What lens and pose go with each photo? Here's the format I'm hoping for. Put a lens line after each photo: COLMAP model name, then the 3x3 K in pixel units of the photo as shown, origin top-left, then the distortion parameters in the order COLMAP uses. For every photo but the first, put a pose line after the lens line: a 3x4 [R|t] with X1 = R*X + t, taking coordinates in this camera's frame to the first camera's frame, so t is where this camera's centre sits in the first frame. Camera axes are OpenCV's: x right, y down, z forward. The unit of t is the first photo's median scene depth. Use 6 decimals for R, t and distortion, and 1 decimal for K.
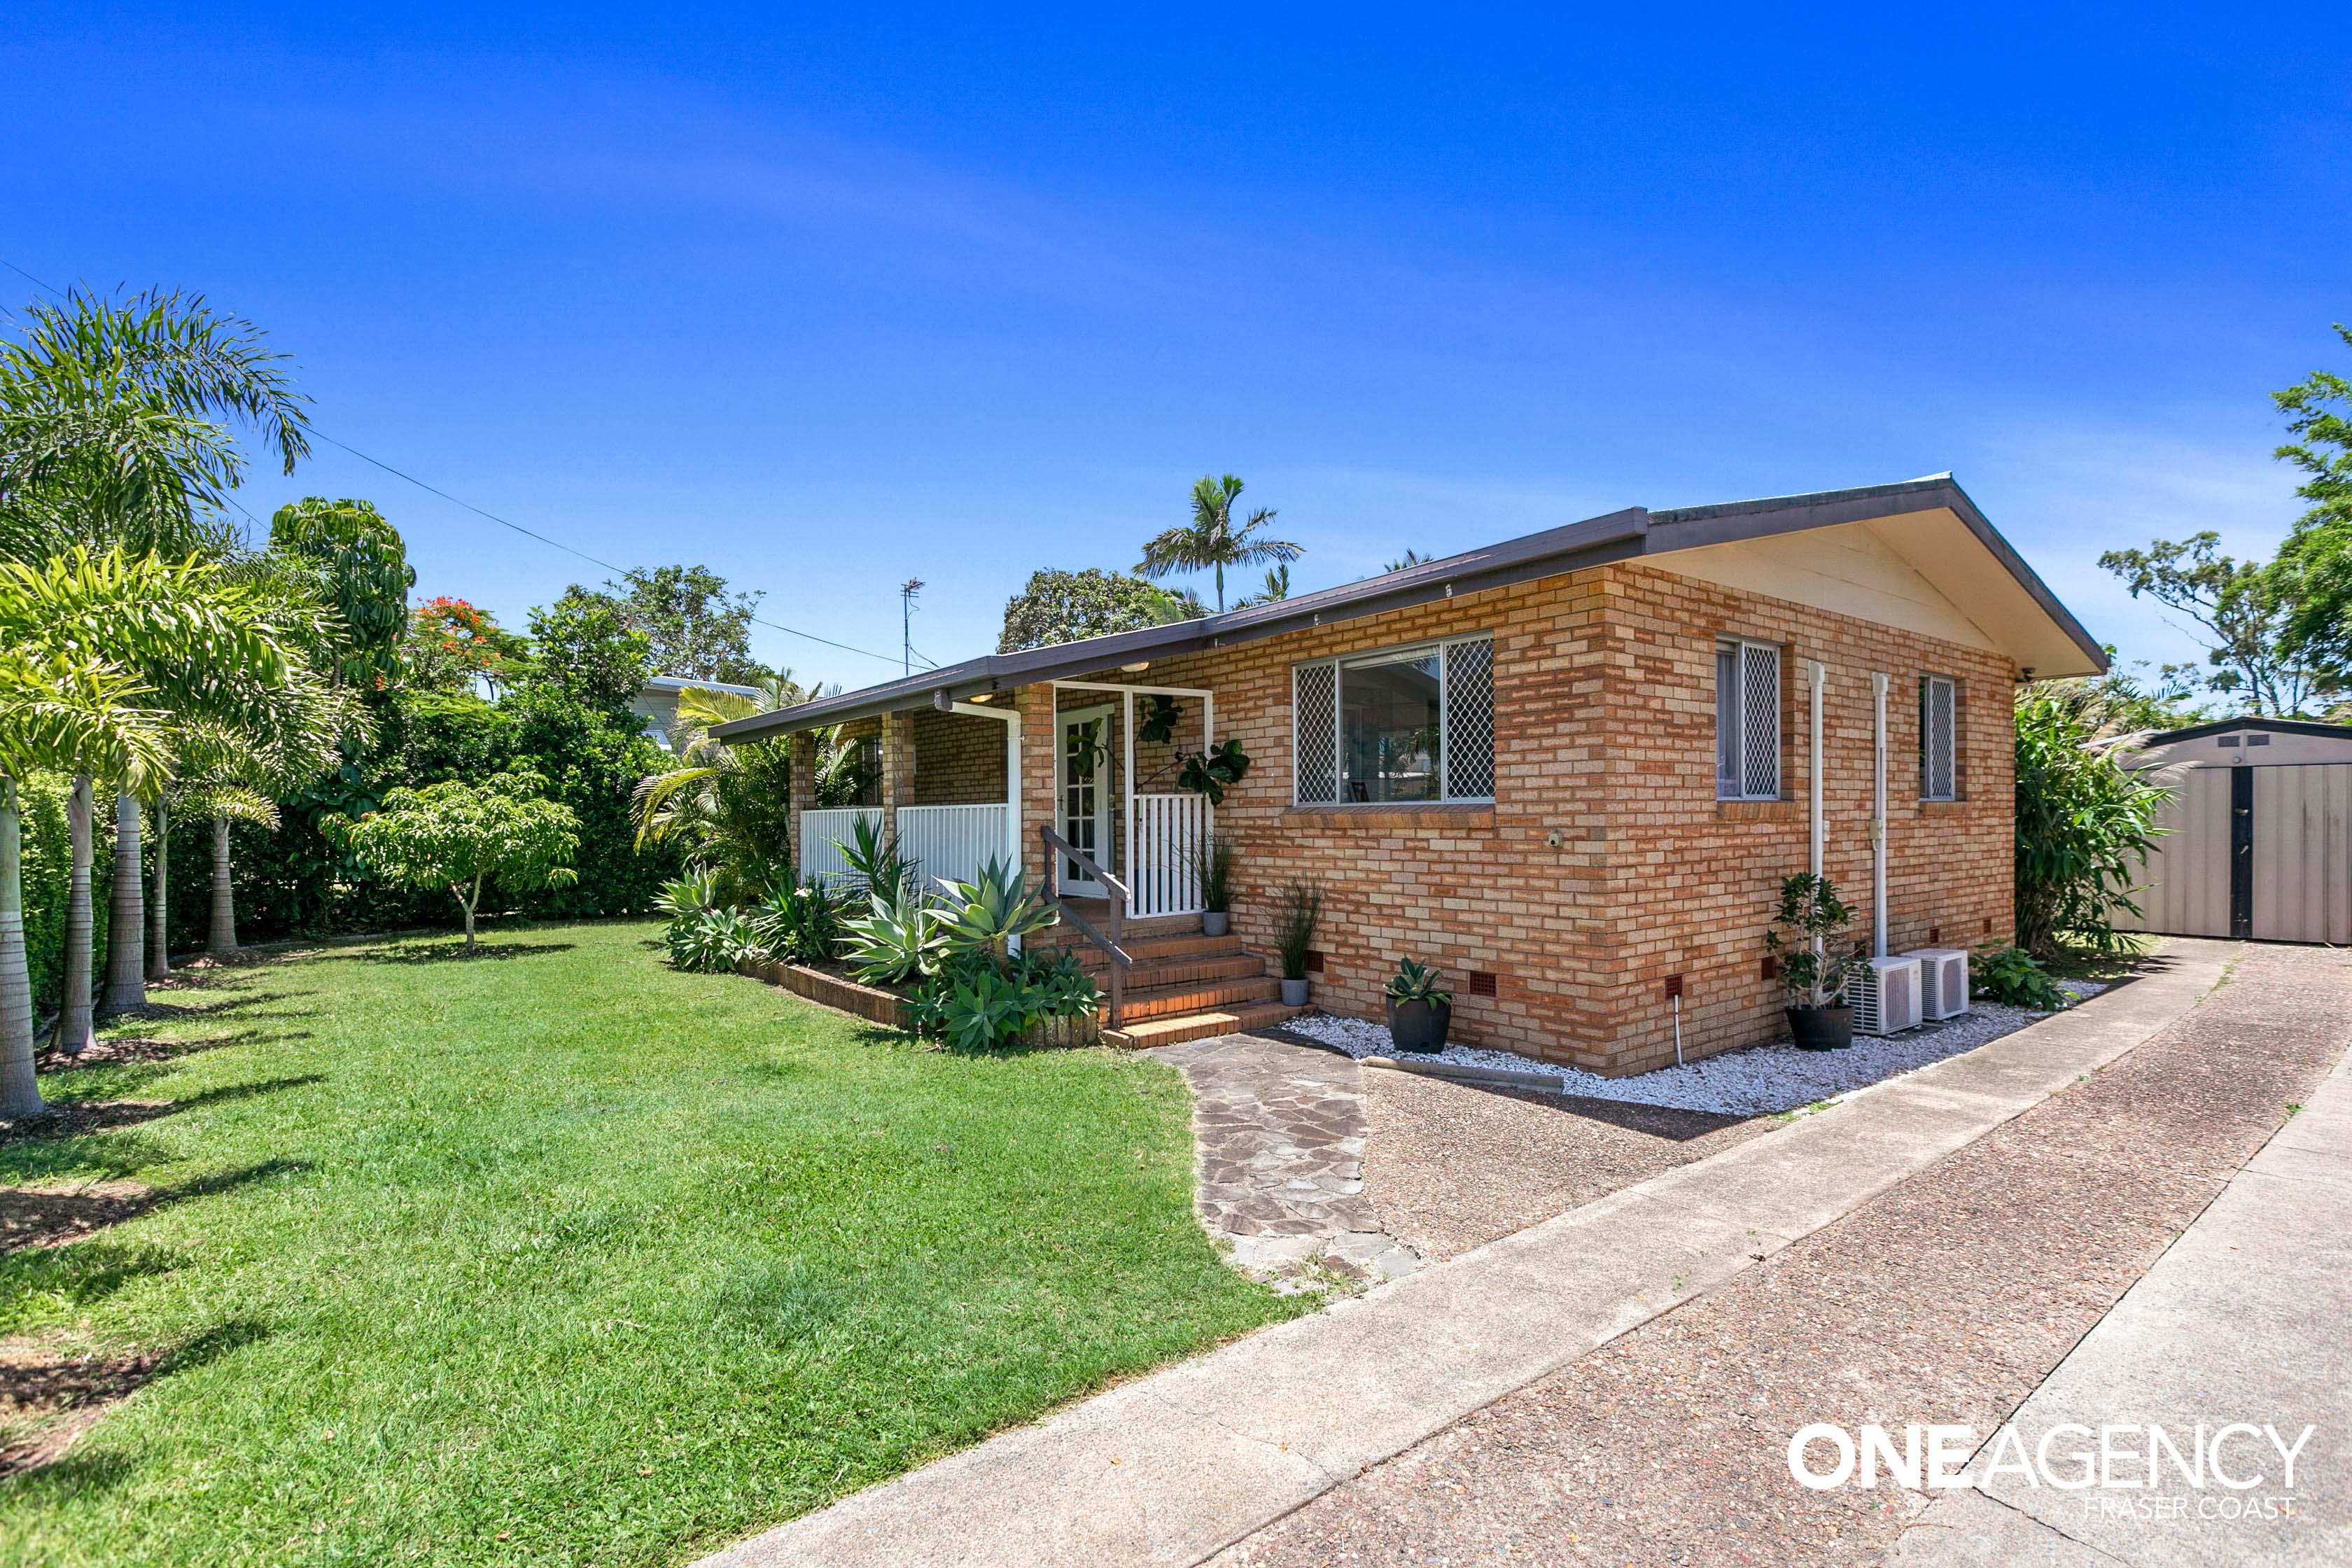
lens RADIAL K [[1076.7, 0, 1176.8], [0, 1076.7, 837.1], [0, 0, 1]] dist [-0.001314, -0.000350]
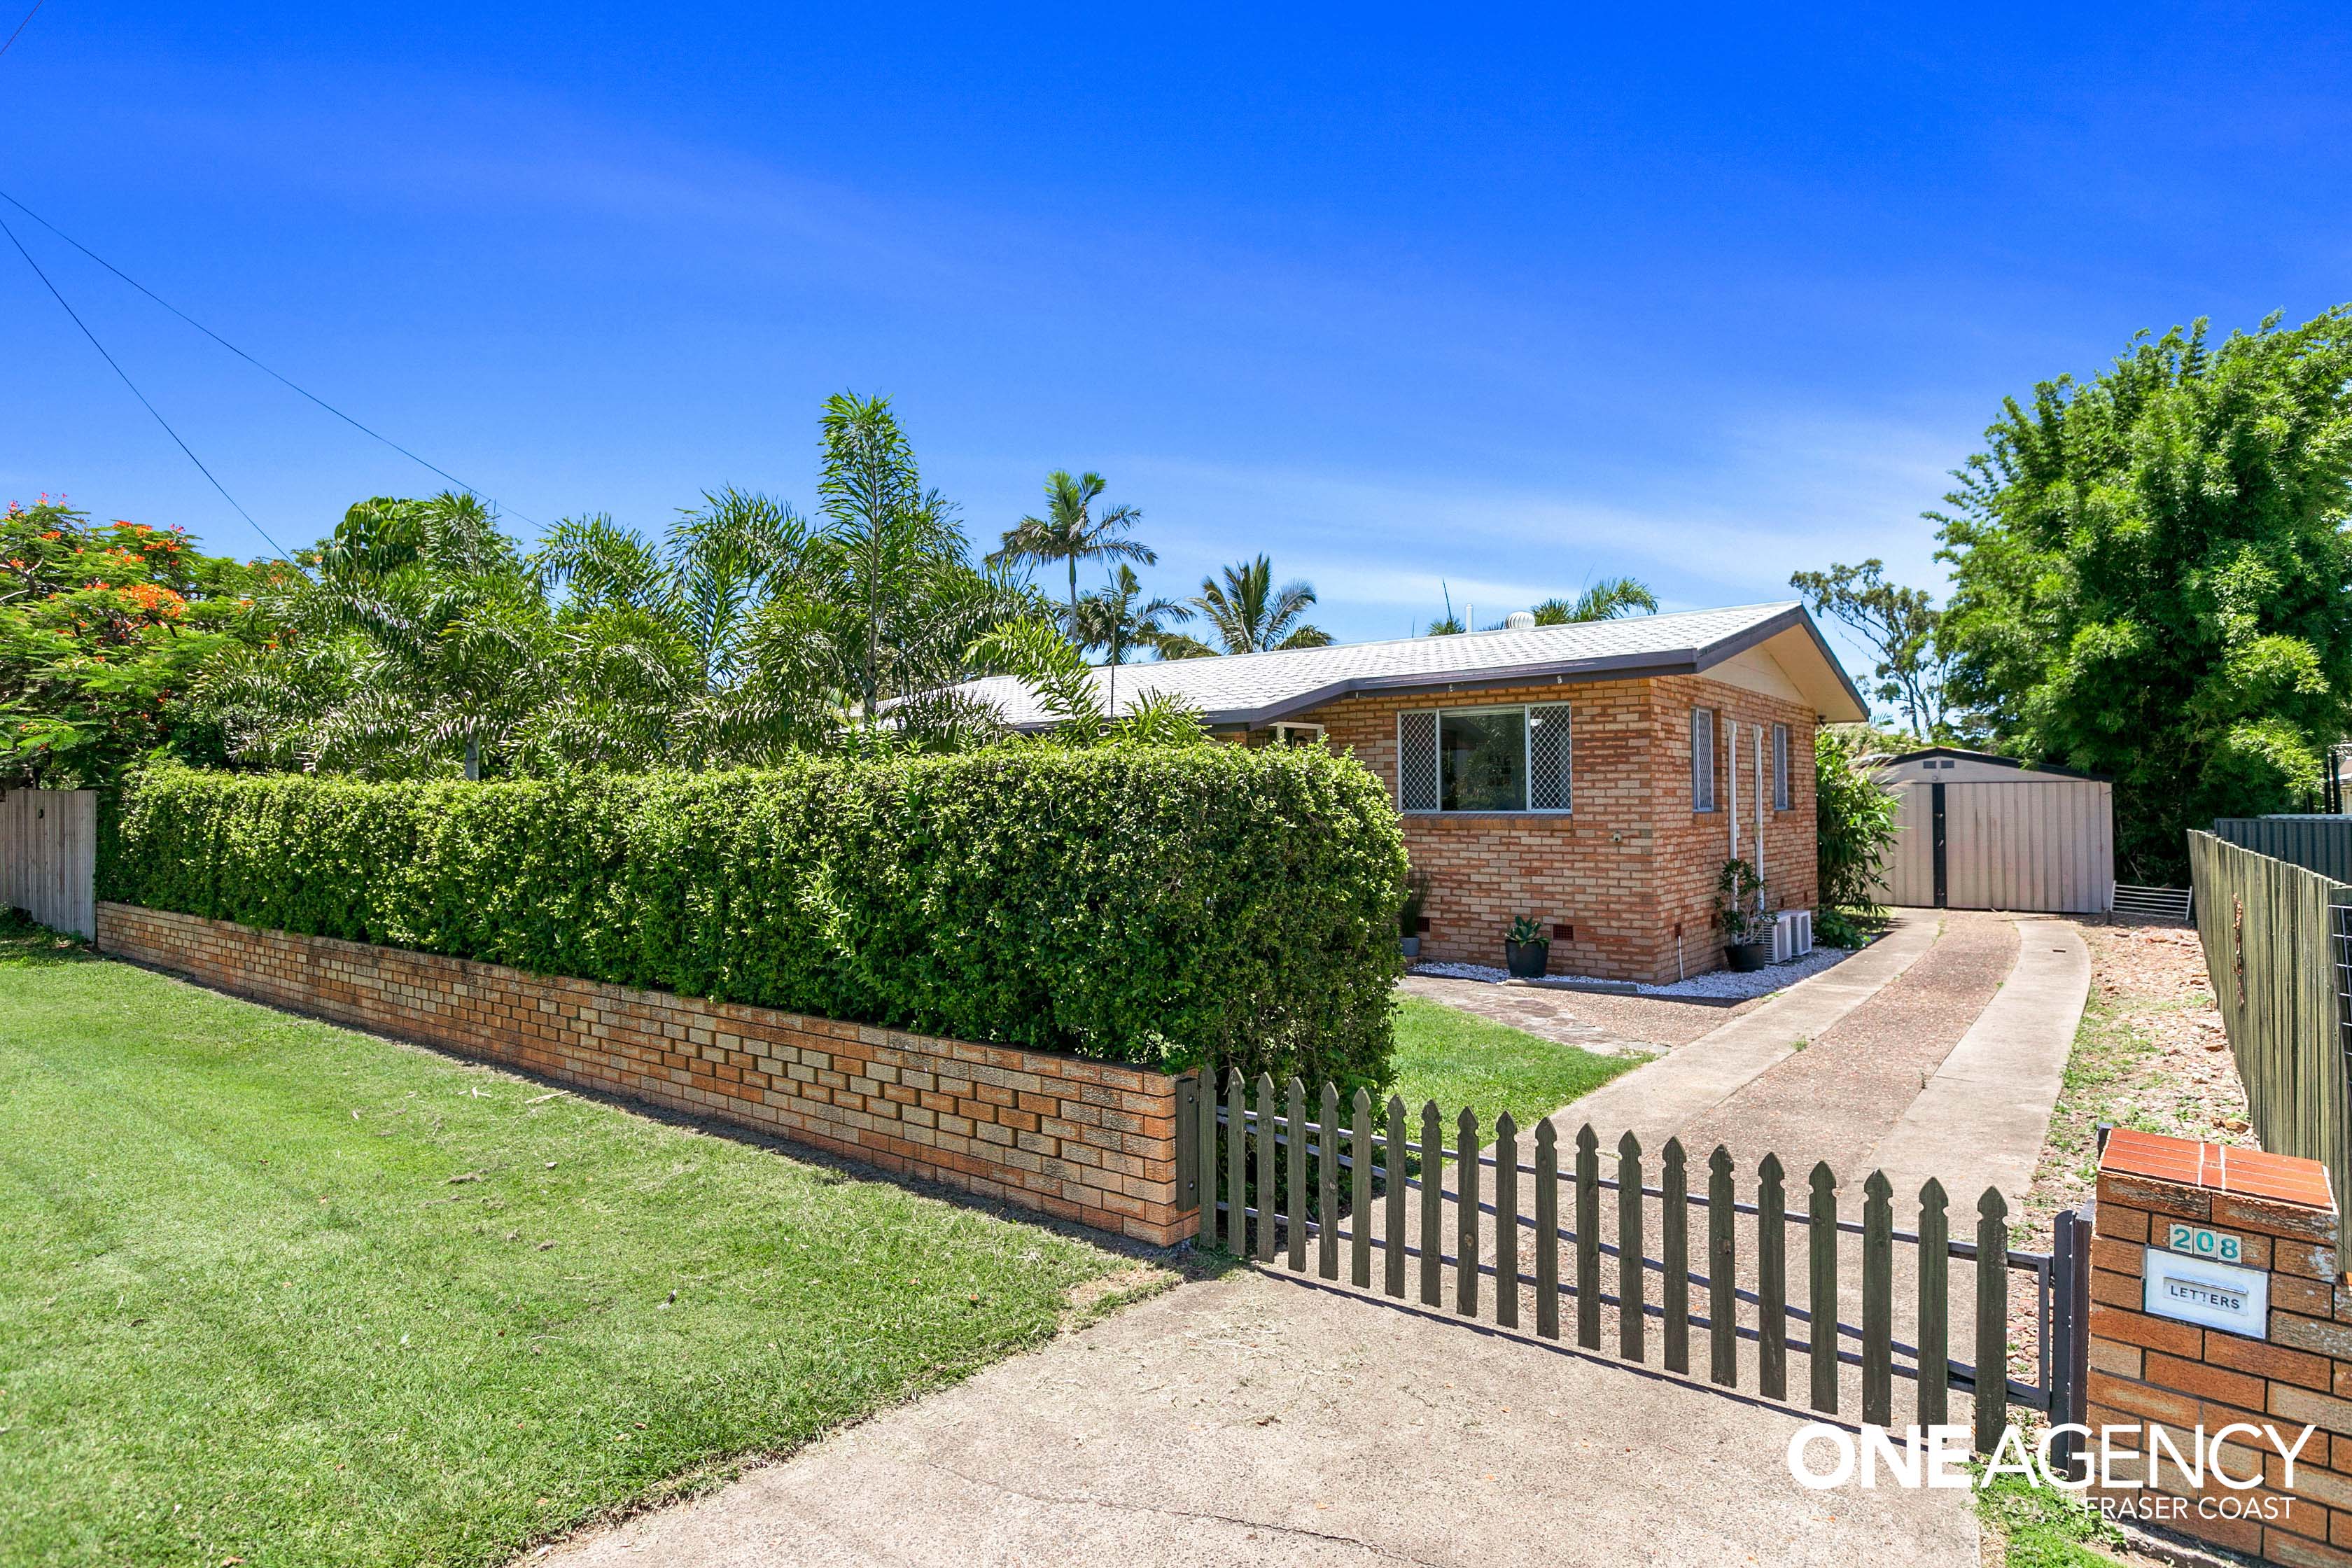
lens RADIAL K [[1248.2, 0, 1173.4], [0, 1248.2, 785.0], [0, 0, 1]] dist [0.000684, -0.000797]
pose [[0.966842, 0.010009, 0.255181, -0.629566], [-0.000573, 0.999314, -0.037025, -0.005370], [-0.255376, 0.035651, 0.966184, -0.511699]]
